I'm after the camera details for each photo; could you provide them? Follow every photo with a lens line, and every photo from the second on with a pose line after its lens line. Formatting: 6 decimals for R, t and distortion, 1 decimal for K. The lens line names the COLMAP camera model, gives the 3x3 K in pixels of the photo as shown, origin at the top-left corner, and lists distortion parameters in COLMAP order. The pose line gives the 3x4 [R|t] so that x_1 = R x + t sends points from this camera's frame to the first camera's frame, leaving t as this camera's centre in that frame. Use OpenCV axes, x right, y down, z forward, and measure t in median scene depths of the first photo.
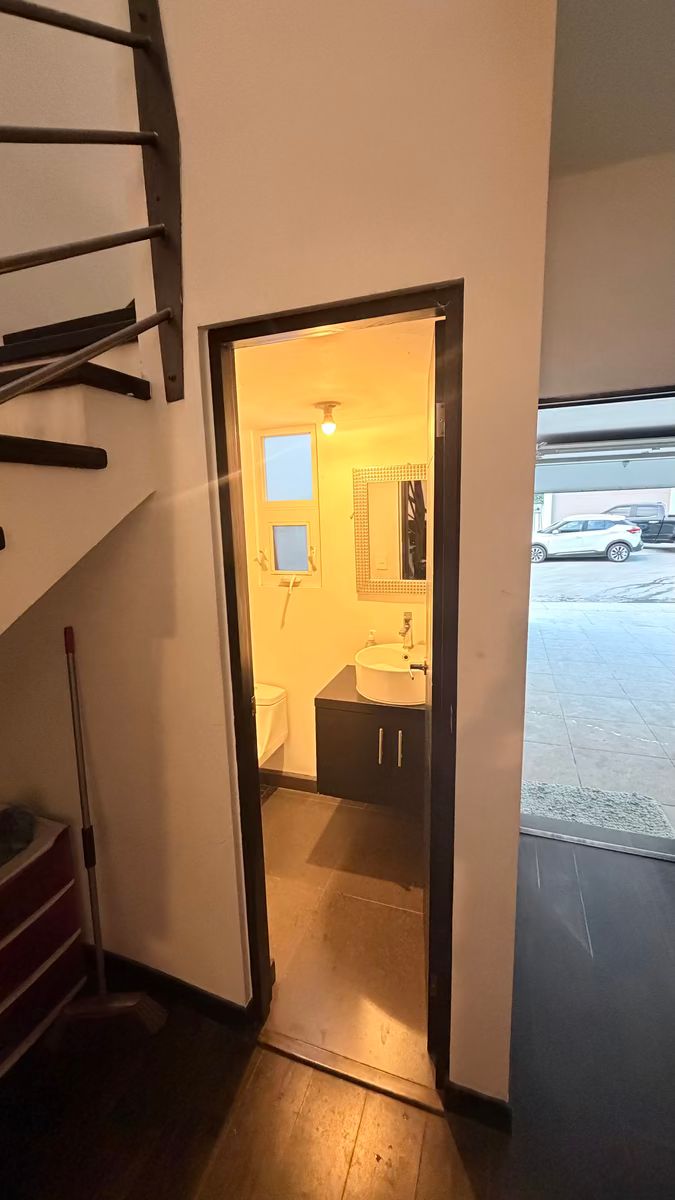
lens RADIAL K [[481.0, 0, 339.2], [0, 481.0, 595.6], [0, 0, 1]] dist [0.001542, 0.000325]
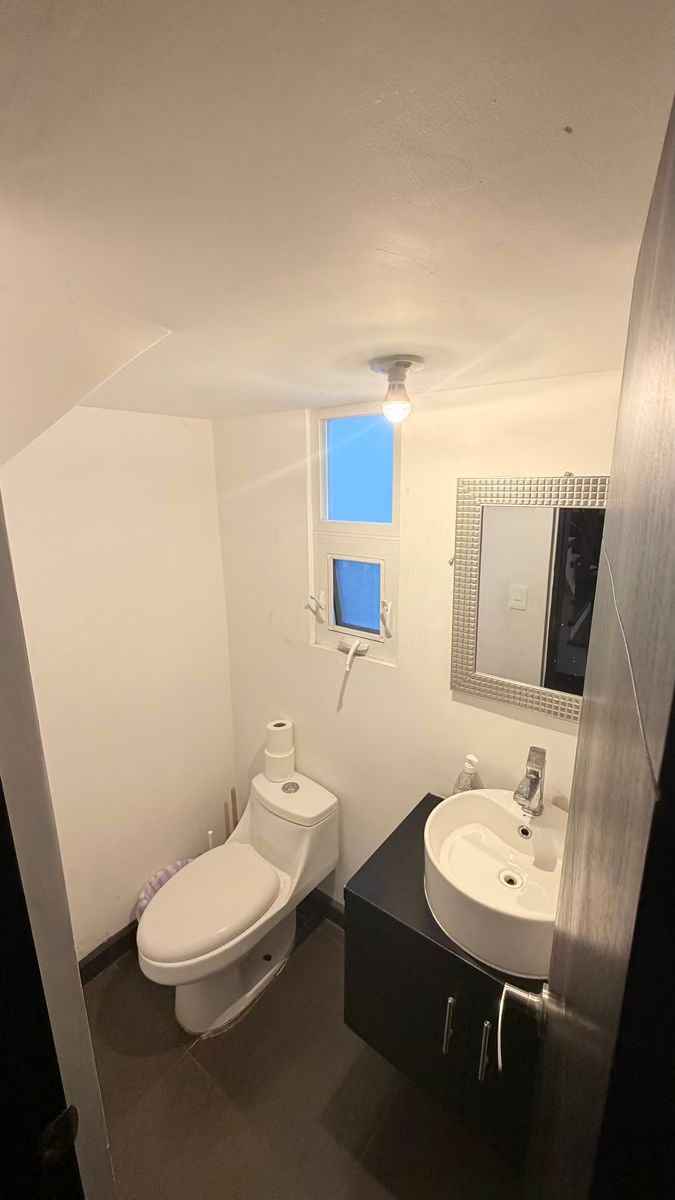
lens RADIAL K [[481.0, 0, 339.2], [0, 481.0, 595.6], [0, 0, 1]] dist [0.001542, 0.000325]
pose [[0.950045, 0.092902, -0.297966, 0.068066], [-0.072659, 0.994276, 0.078334, -0.147876], [0.303538, -0.052771, 0.951357, 0.382859]]
